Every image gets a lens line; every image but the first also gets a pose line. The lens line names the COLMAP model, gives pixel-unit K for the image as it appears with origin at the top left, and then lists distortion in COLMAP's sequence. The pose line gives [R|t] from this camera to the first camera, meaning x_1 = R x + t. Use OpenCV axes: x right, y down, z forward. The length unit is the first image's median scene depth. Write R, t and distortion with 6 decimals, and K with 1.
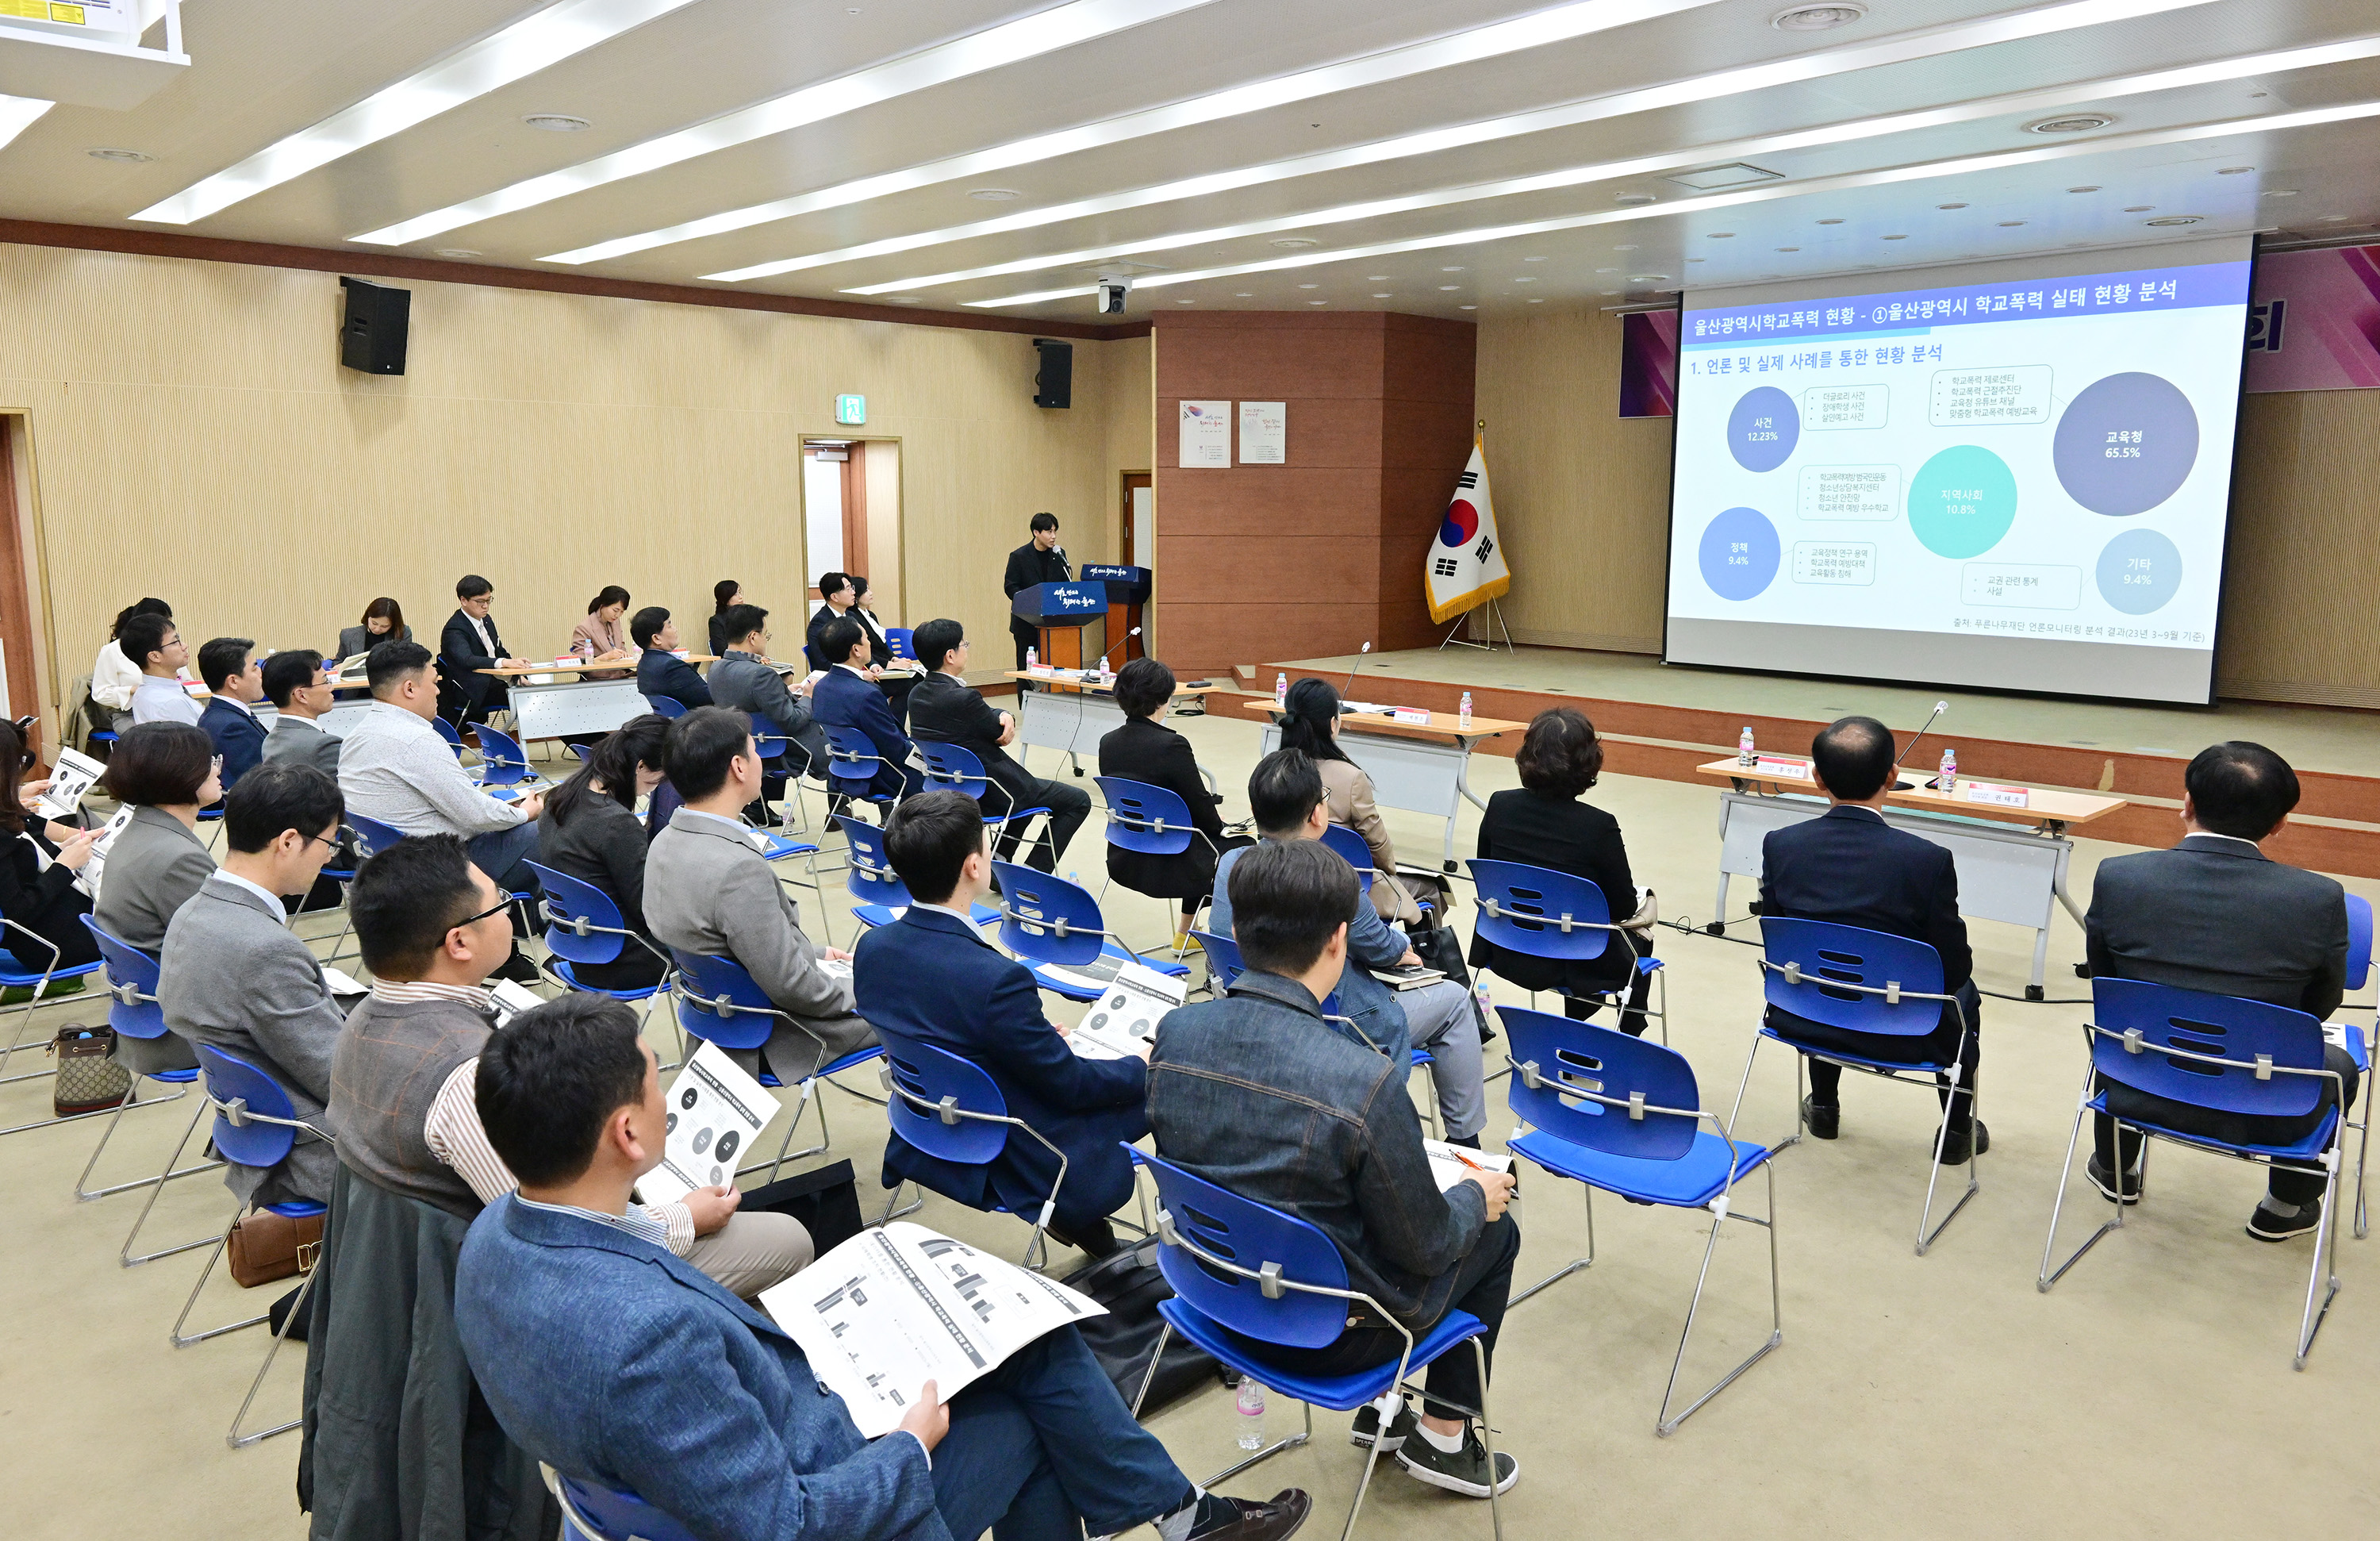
lens RADIAL K [[1676.1, 0, 1171.4], [0, 1676.1, 787.0], [0, 0, 1]] dist [-0.001193, 0.002799]
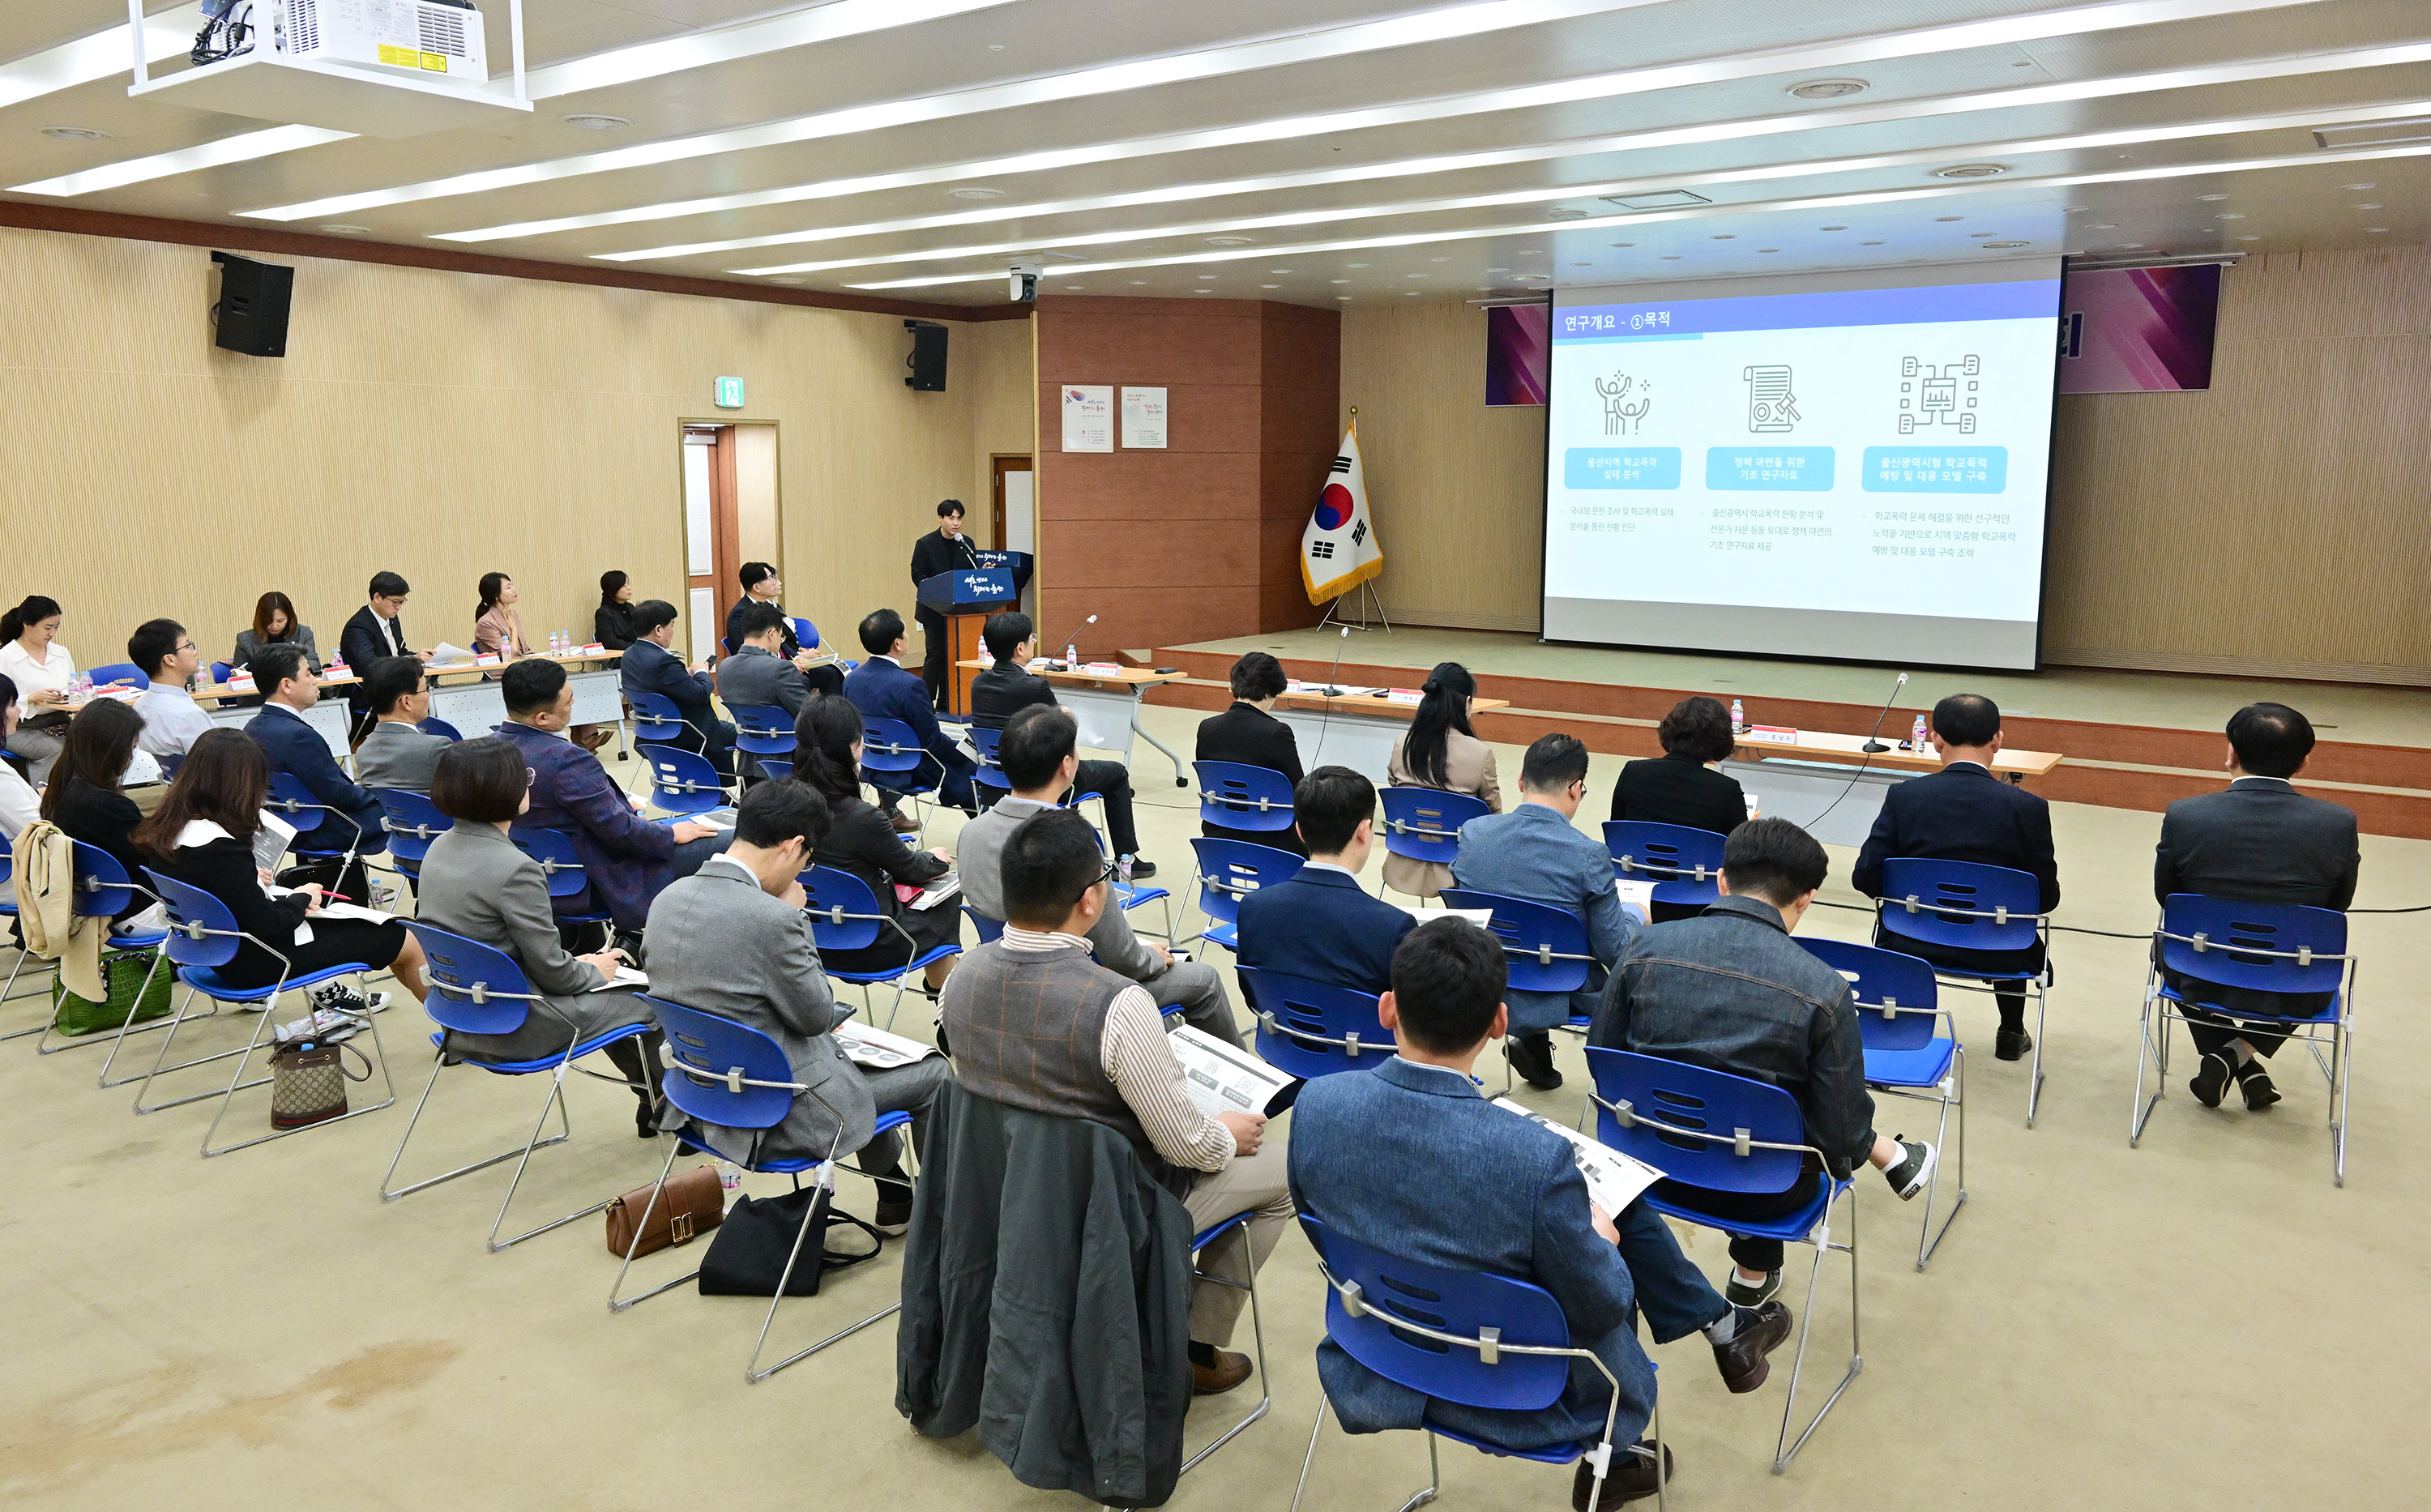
lens RADIAL K [[1764.9, 0, 1215.5], [0, 1764.9, 756.0], [0, 0, 1]] dist [-0.023540, 0.035142]
pose [[0.983092, -0.028468, 0.180887, -0.114623], [0.030106, 0.999527, -0.006316, -0.000904], [-0.180622, 0.011655, 0.983484, -0.050535]]
